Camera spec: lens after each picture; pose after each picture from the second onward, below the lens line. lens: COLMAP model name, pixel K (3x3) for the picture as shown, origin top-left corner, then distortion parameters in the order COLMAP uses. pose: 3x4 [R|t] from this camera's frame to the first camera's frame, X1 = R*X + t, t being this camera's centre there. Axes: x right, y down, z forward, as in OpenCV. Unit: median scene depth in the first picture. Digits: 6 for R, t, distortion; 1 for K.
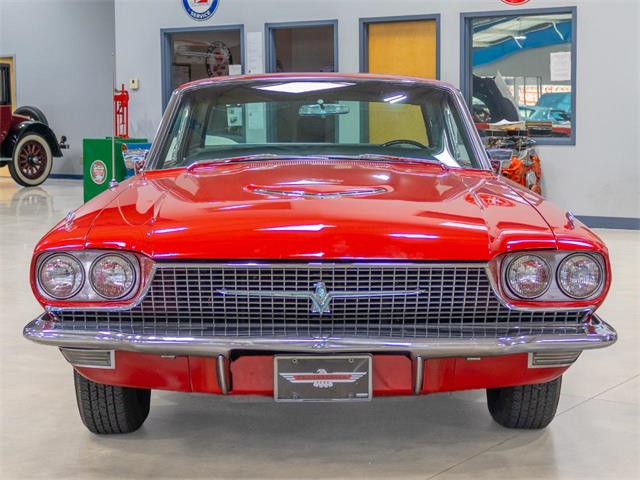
lens RADIAL K [[1180.6, 0, 320.0], [0, 1180.6, 240.0], [0, 0, 1]] dist [-0.009646, -0.138637]
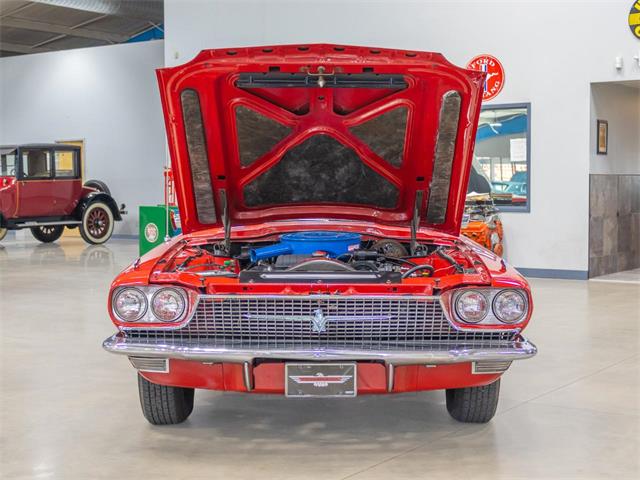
lens RADIAL K [[974.2, 0, 320.0], [0, 974.2, 240.0], [0, 0, 1]] dist [-0.031144, -0.088418]
pose [[0.999932, 0.003387, -0.011188, 0.013337], [-0.003963, 0.998647, -0.051859, 0.013439], [0.010997, 0.051899, 0.998592, -0.130826]]
